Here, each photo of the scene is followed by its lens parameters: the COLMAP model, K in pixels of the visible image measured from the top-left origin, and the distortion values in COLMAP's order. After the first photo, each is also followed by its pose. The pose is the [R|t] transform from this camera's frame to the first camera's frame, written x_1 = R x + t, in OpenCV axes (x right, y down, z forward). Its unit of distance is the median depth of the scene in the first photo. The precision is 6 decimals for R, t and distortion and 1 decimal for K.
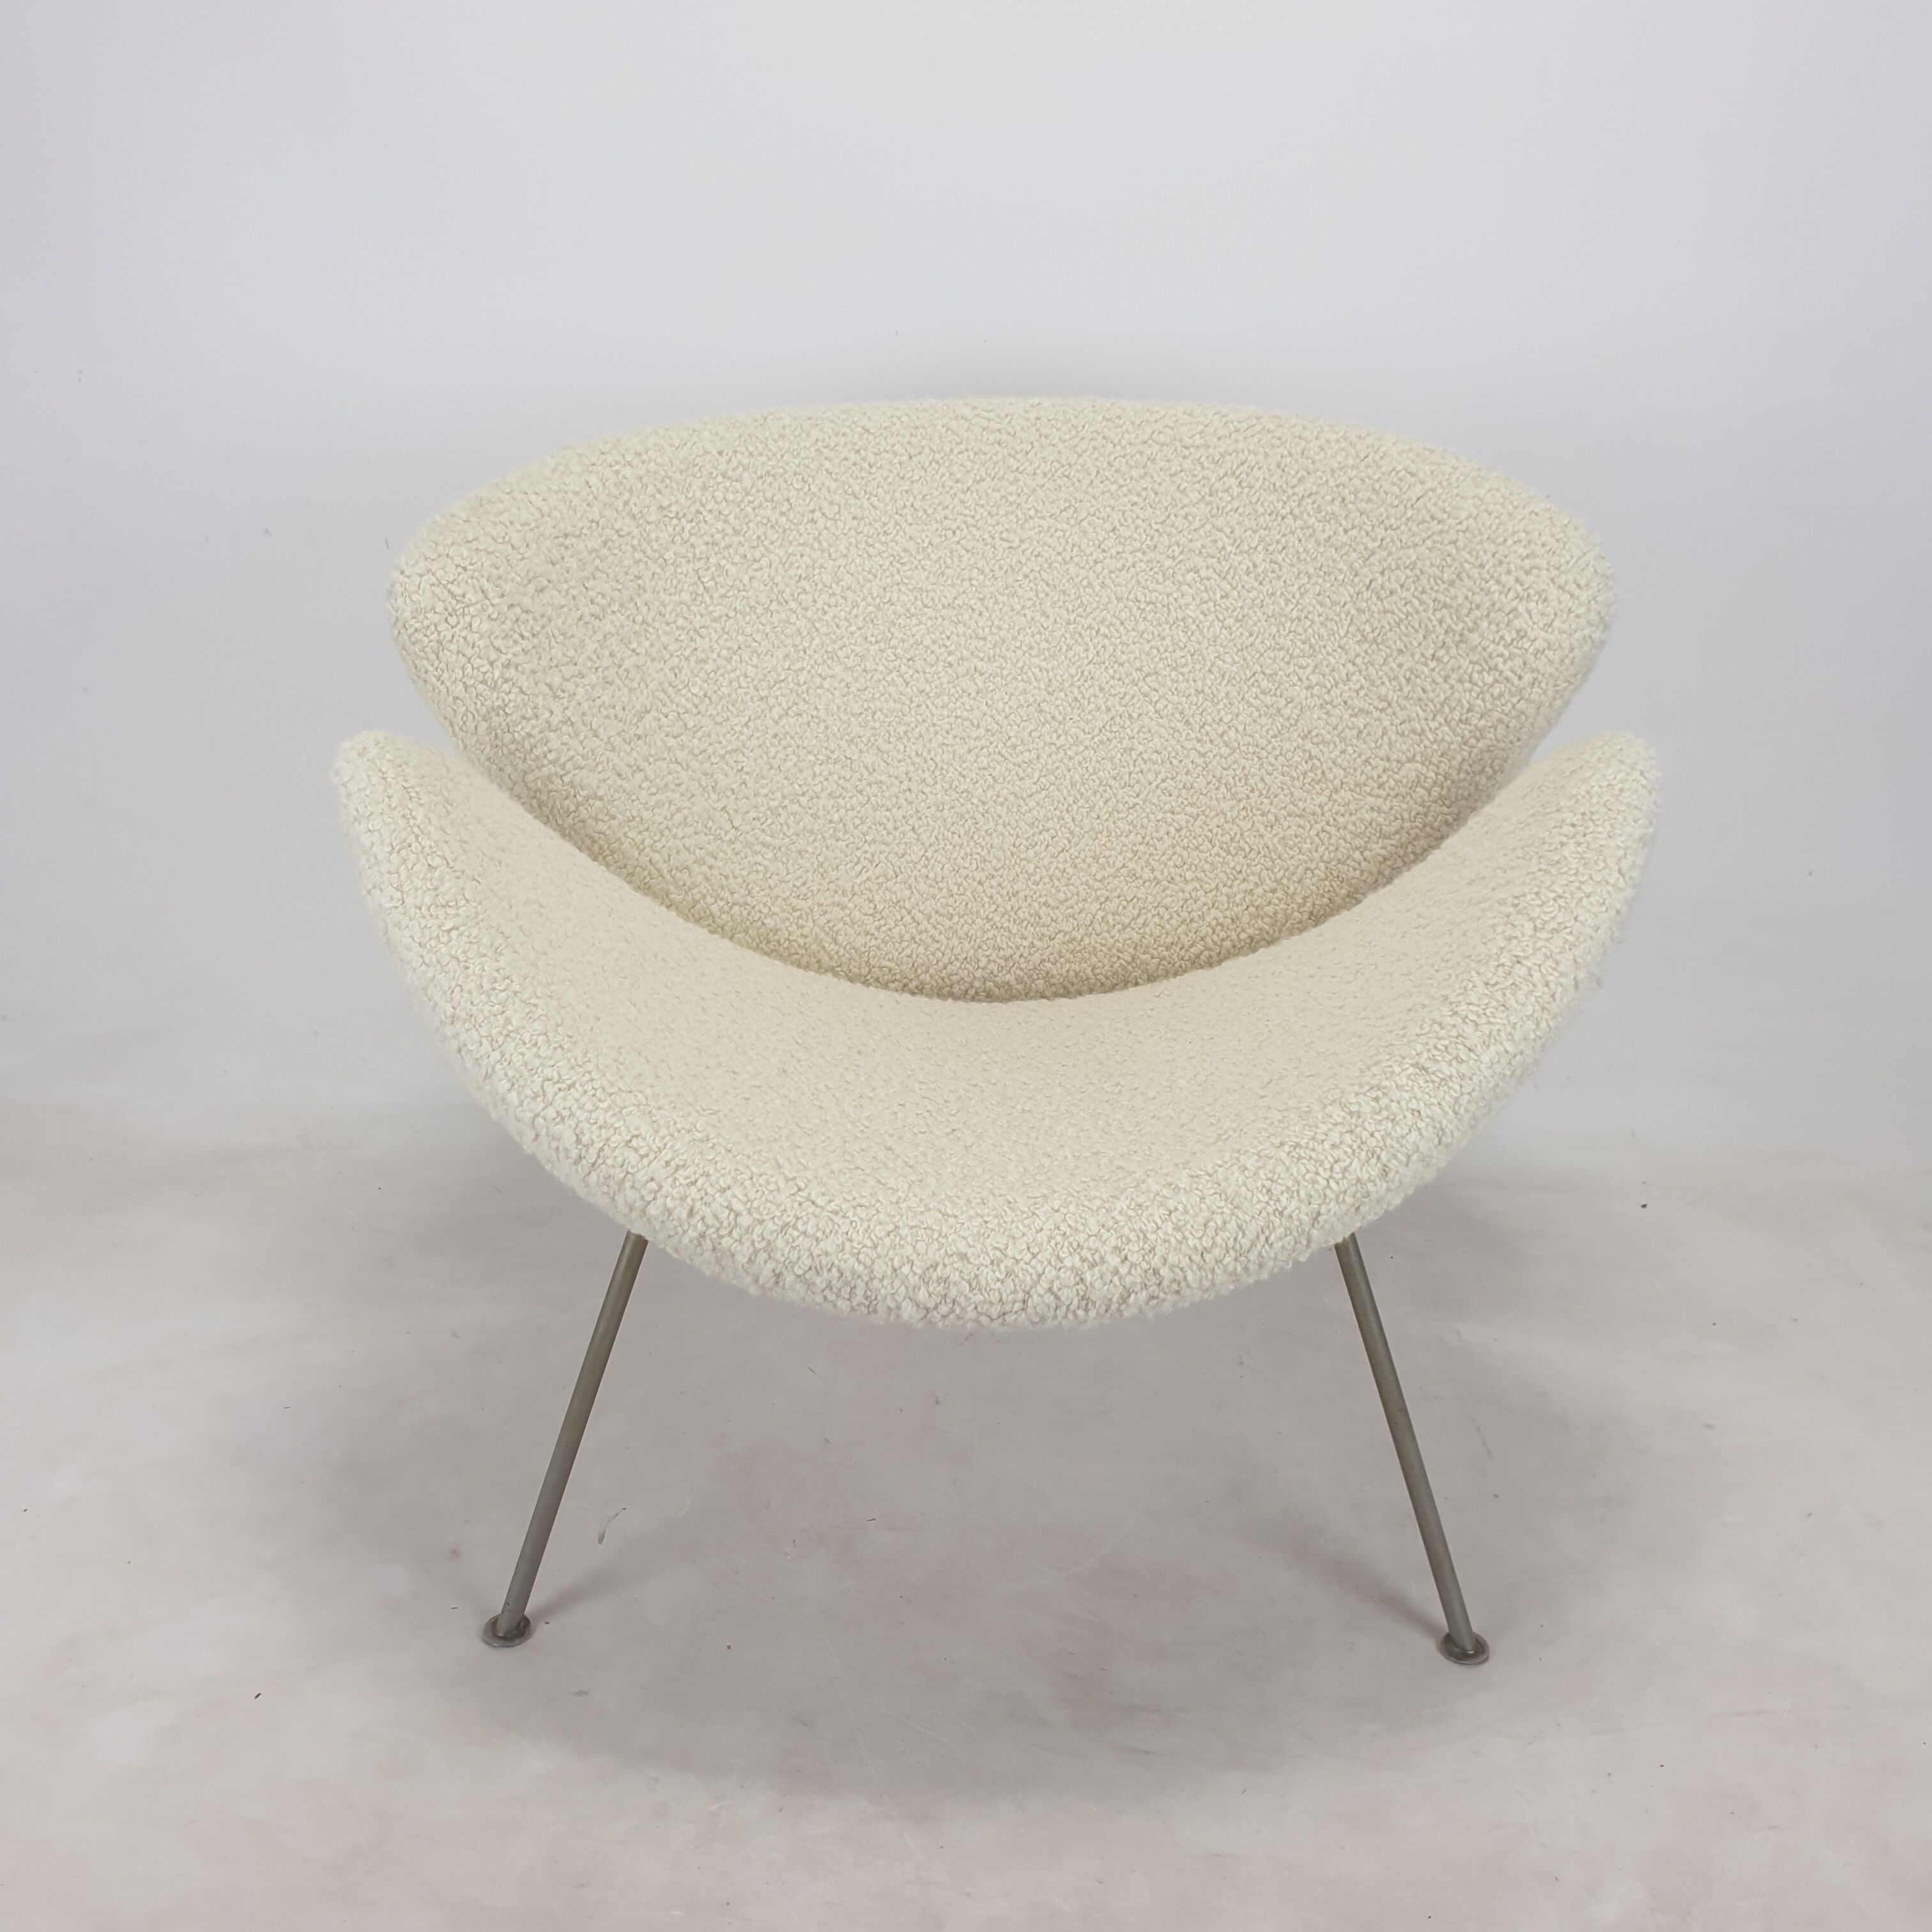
lens RADIAL K [[1938.2, 0, 994.0], [0, 1938.2, 1028.3], [0, 0, 1]] dist [0.239199, -0.826308]
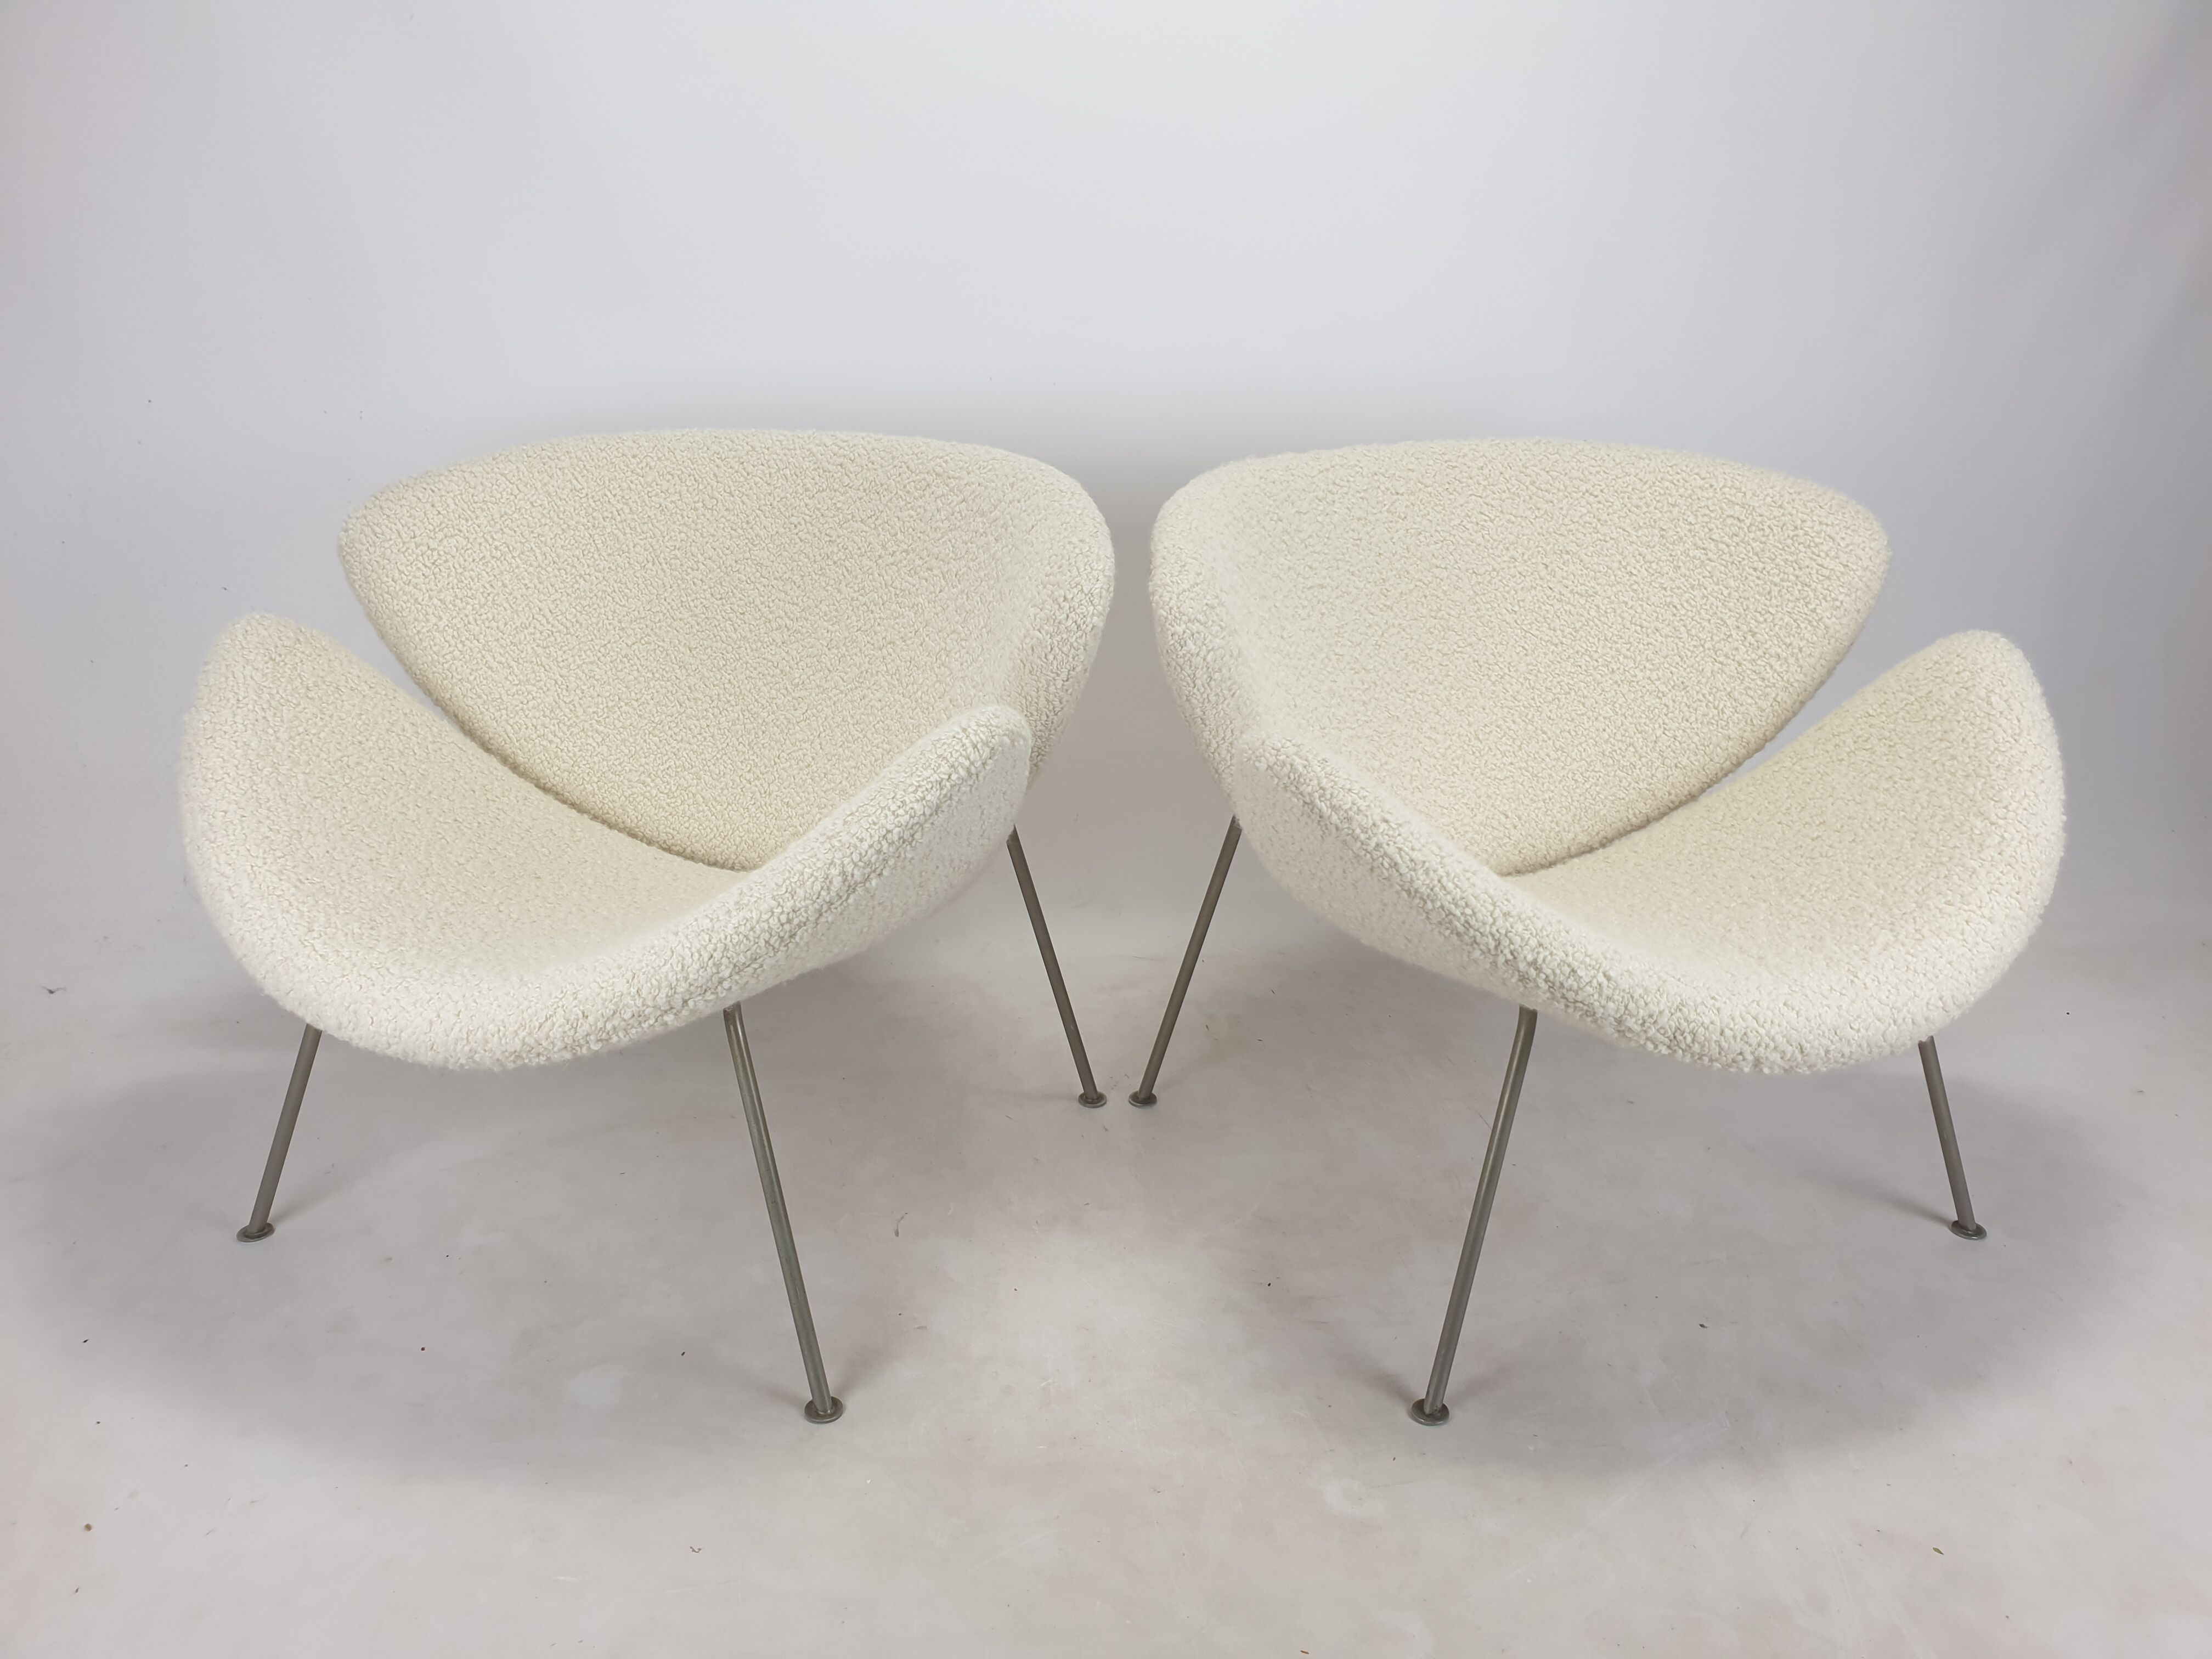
lens RADIAL K [[1724.0, 0, 1107.7], [0, 1724.0, 836.1], [0, 0, 1]] dist [0.119191, -0.382530]
pose [[0.928589, 0.141676, -0.343001, 0.651454], [-0.172001, 0.983298, -0.059501, -0.011414], [0.328843, 0.114248, 0.937449, -0.018090]]
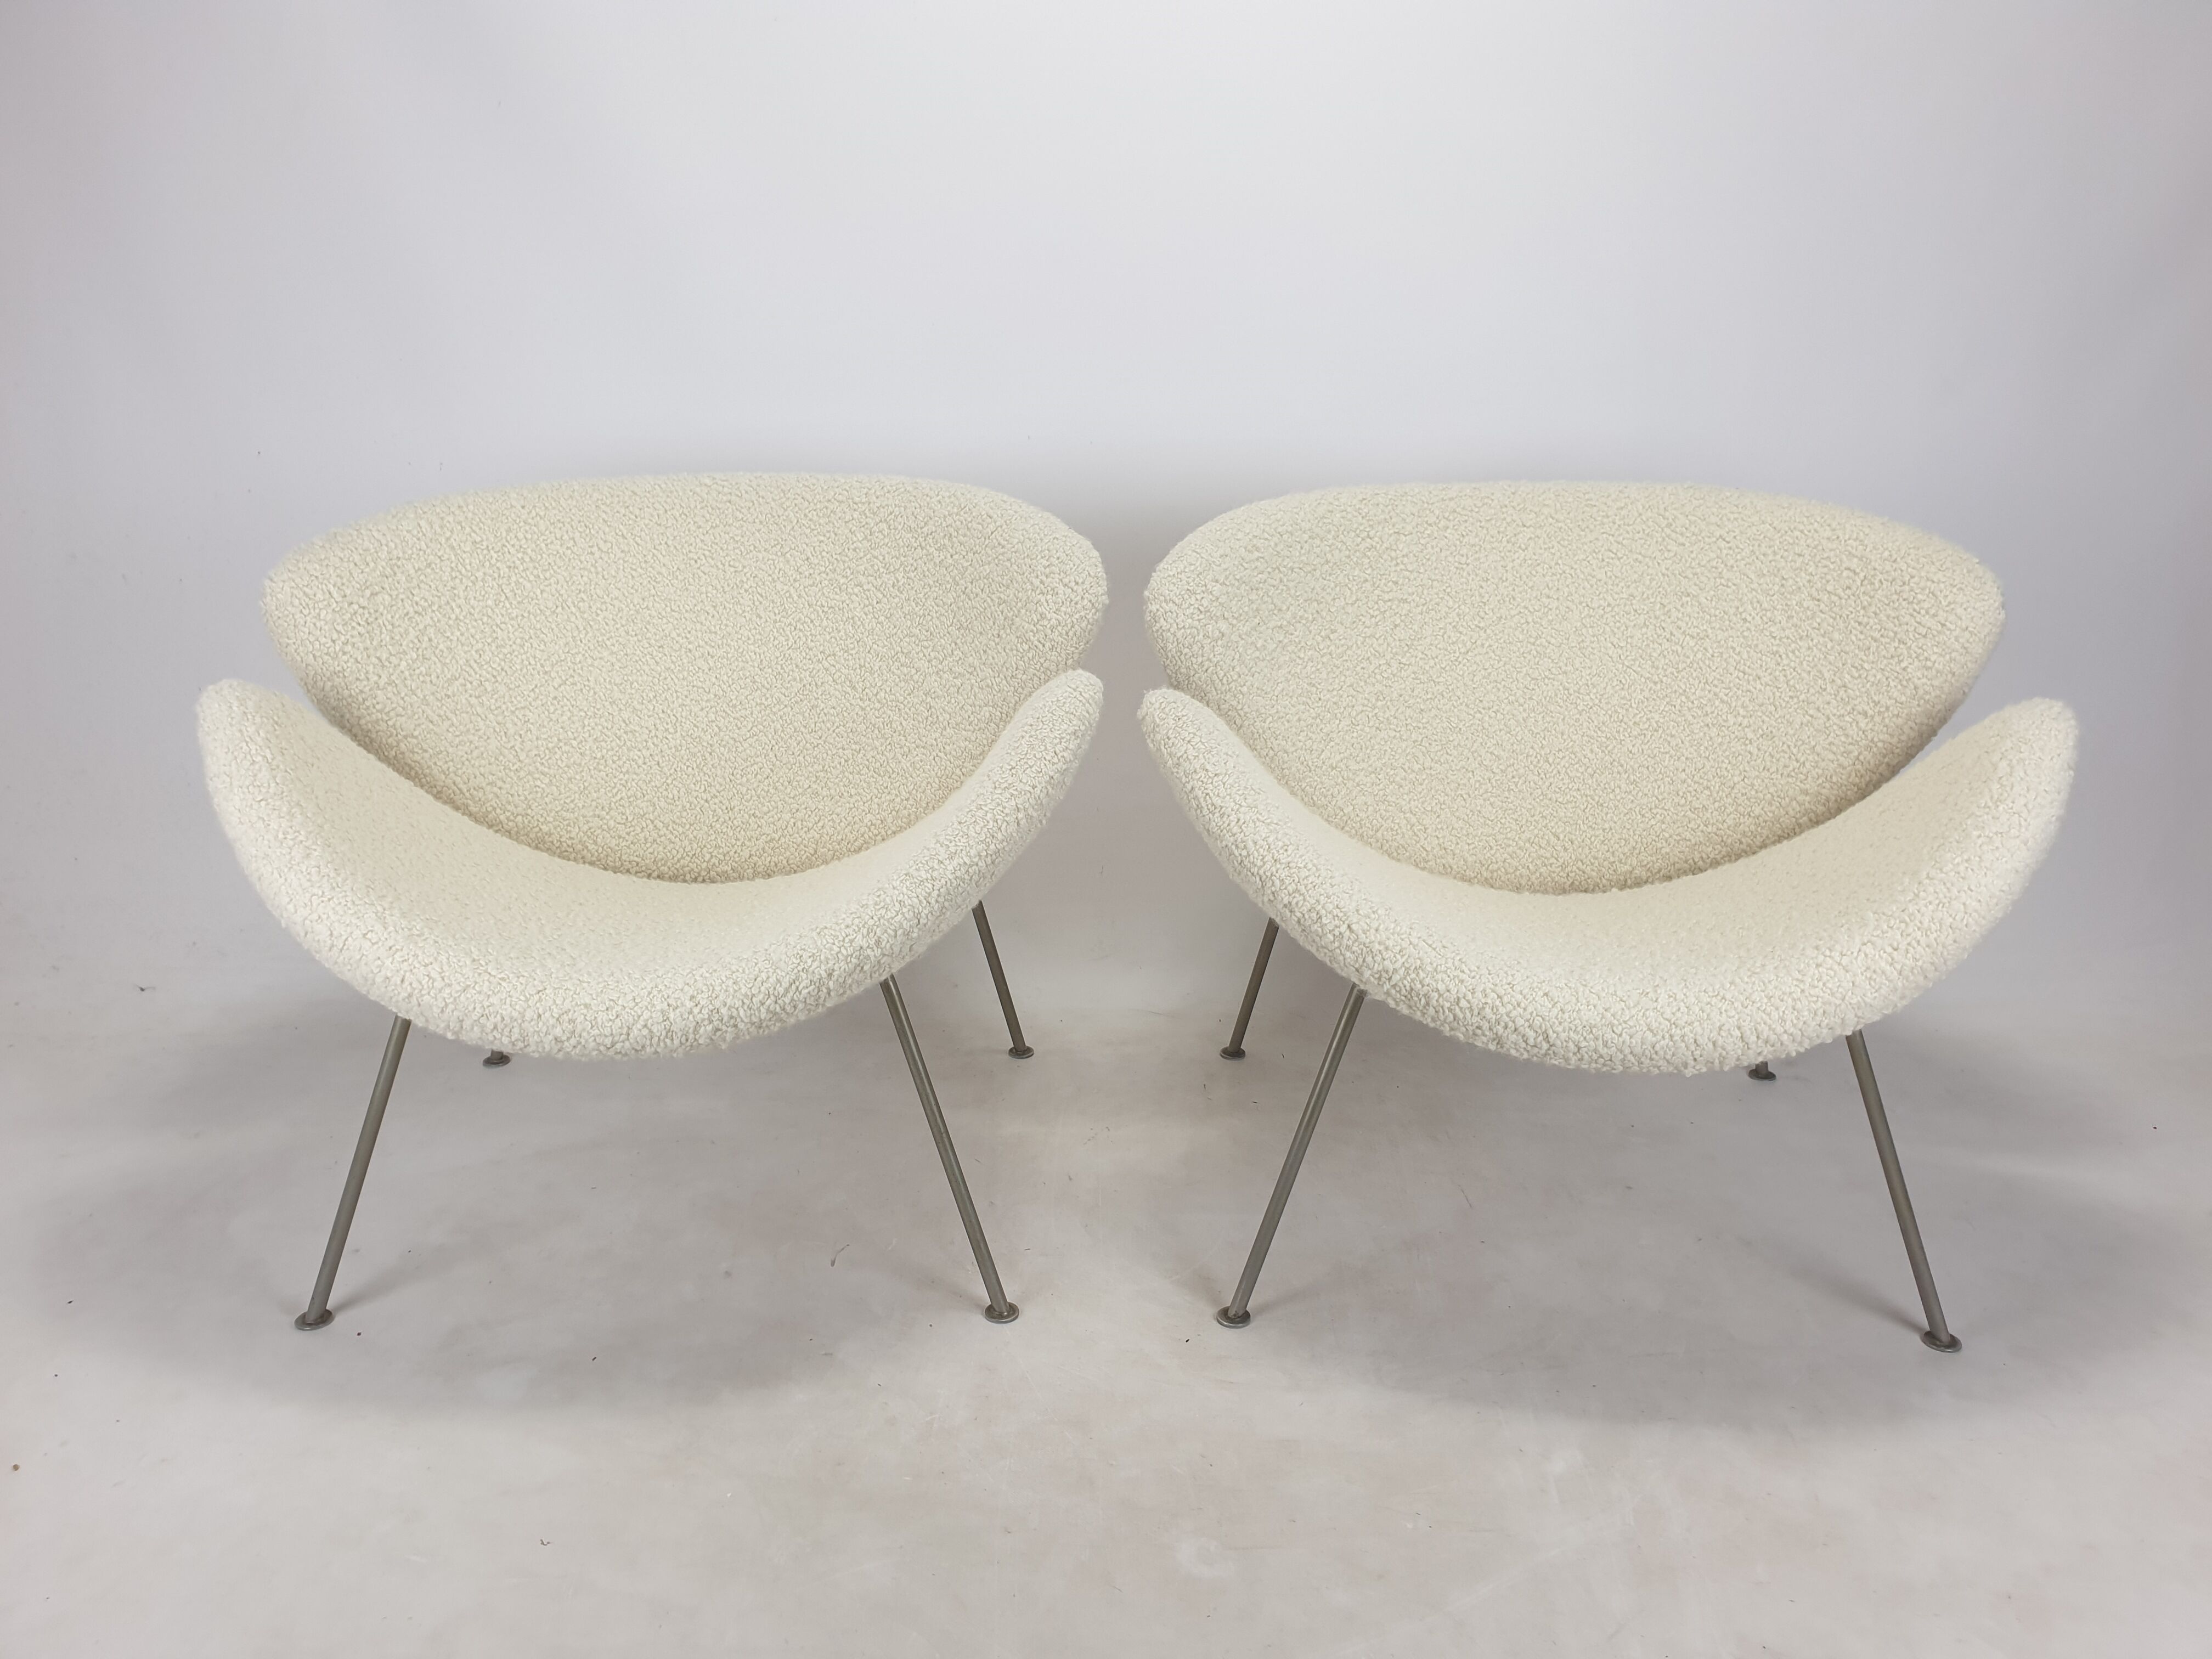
lens RADIAL K [[1724.0, 0, 1107.7], [0, 1724.0, 836.1], [0, 0, 1]] dist [0.119191, -0.382530]
pose [[0.999000, -0.013583, 0.042587, 0.234570], [0.019336, 0.990282, -0.137720, 0.130393], [-0.040302, 0.138406, 0.989555, -0.242510]]
